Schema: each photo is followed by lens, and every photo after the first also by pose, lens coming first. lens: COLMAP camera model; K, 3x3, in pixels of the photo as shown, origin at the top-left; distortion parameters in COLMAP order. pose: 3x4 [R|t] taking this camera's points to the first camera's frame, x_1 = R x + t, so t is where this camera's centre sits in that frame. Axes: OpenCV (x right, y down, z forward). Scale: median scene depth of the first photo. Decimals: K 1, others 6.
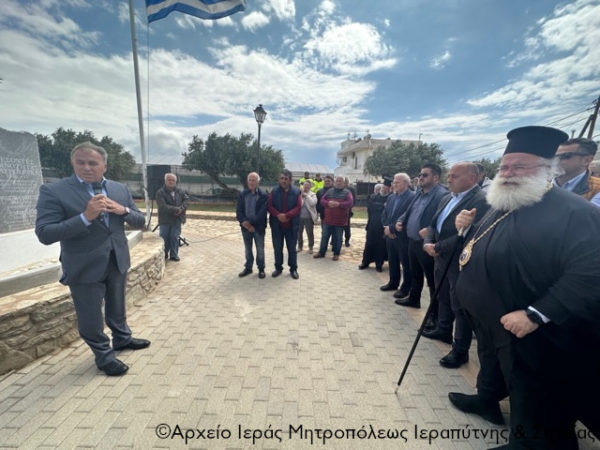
lens RADIAL K [[239.8, 0, 300.0], [0, 239.8, 225.0], [0, 0, 1]] dist [-0.000657, 0.000396]
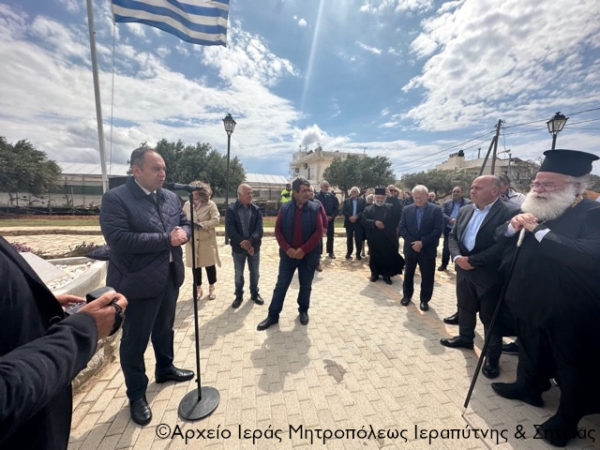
lens RADIAL K [[237.8, 0, 297.8], [0, 237.8, 227.6], [0, 0, 1]] dist [0.016853, -0.006808]
pose [[0.977019, -0.041721, 0.209029, -0.184716], [0.047586, 0.998600, -0.023108, -0.021919], [-0.207772, 0.032524, 0.977636, 0.044968]]
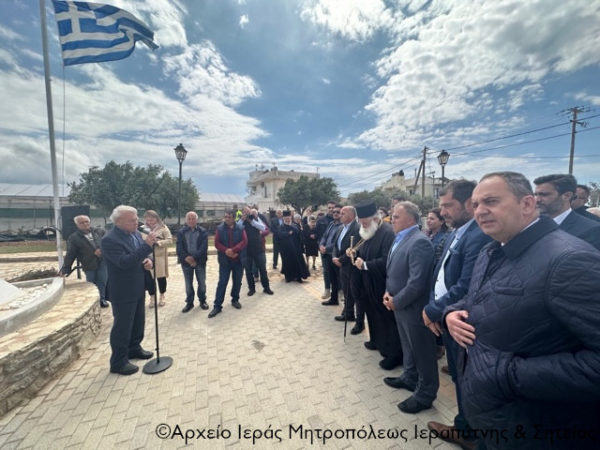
lens RADIAL K [[244.1, 0, 301.8], [0, 244.1, 226.5], [0, 0, 1]] dist [-0.000536, -0.000165]
pose [[0.926626, -0.054410, 0.372026, -0.143976], [0.091694, 0.992300, -0.083260, -0.004808], [-0.364631, 0.111263, 0.924481, -0.222643]]
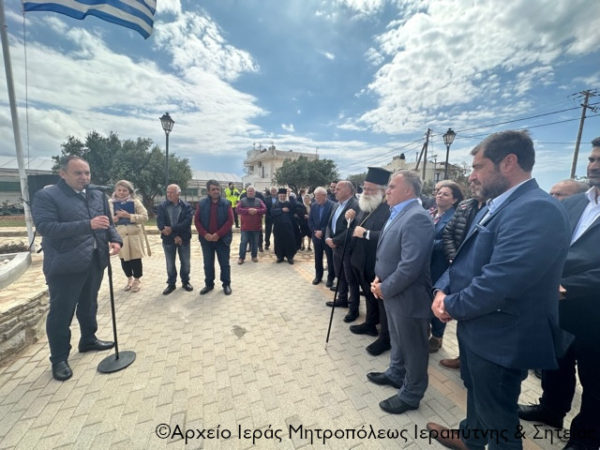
lens RADIAL K [[241.3, 0, 300.7], [0, 241.3, 227.6], [0, 0, 1]] dist [-0.001247, 0.000506]
pose [[0.927221, -0.061199, 0.369480, -0.082376], [0.069271, 0.997561, -0.008605, 0.010868], [-0.368052, 0.033573, 0.929199, -0.141946]]
